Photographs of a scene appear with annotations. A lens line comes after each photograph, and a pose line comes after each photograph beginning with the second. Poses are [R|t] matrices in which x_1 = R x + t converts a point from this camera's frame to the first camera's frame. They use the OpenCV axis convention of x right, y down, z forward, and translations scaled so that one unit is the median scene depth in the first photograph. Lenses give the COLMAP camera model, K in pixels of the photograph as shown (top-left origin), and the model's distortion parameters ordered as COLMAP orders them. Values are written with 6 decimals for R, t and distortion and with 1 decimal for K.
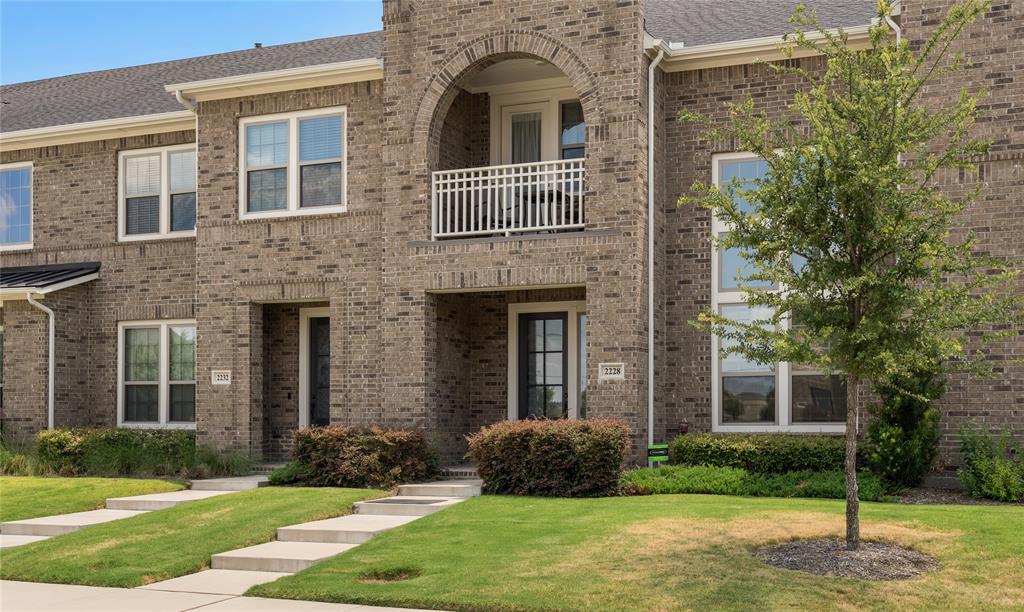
lens RADIAL K [[1095.7, 0, 512.3], [0, 1095.7, 462.5], [0, 0, 1]] dist [0.012163, 0.000073]
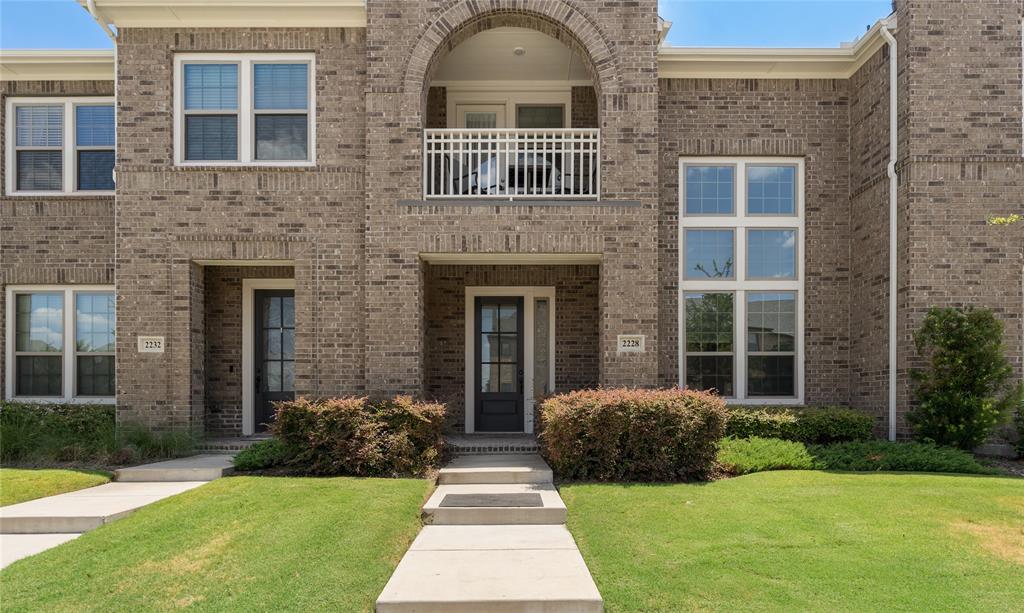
lens RADIAL K [[462.0, 0, 451.4], [0, 462.0, 415.8], [0, 0, 1]] dist [-0.002341, 0.000201]
pose [[0.923902, -0.010143, 0.382495, -0.196589], [0.014242, 0.999867, -0.007888, -0.014746], [-0.382364, 0.012735, 0.923924, 0.602249]]
